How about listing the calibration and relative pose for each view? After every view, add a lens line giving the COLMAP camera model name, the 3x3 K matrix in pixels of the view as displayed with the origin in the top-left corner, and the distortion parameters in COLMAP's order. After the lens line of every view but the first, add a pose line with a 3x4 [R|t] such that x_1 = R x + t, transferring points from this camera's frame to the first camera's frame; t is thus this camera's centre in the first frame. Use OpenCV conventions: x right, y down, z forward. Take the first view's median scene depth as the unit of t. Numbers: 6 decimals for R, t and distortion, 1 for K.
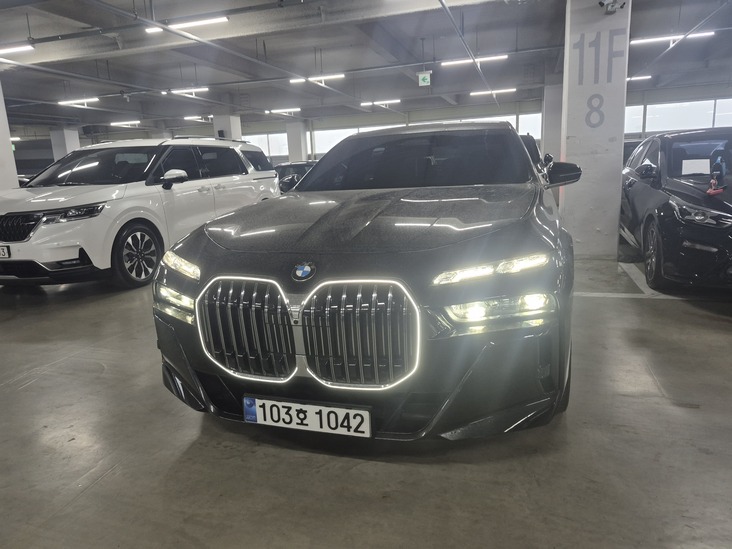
lens RADIAL K [[494.9, 0, 368.5], [0, 494.9, 276.2], [0, 0, 1]] dist [0.062330, -0.054600]
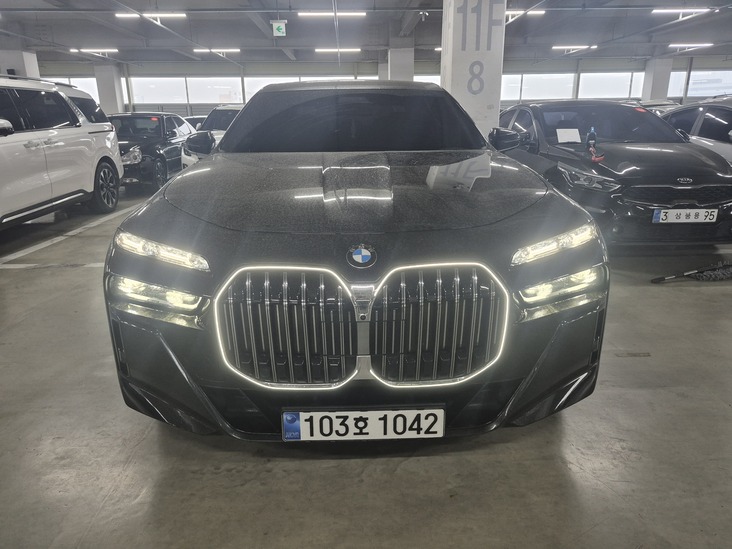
lens RADIAL K [[494.9, 0, 368.5], [0, 494.9, 276.2], [0, 0, 1]] dist [0.062330, -0.054600]
pose [[0.943690, -0.063579, 0.324663, -0.375780], [0.038430, 0.995783, 0.083302, -0.042349], [-0.328590, -0.066135, 0.942154, 0.204480]]
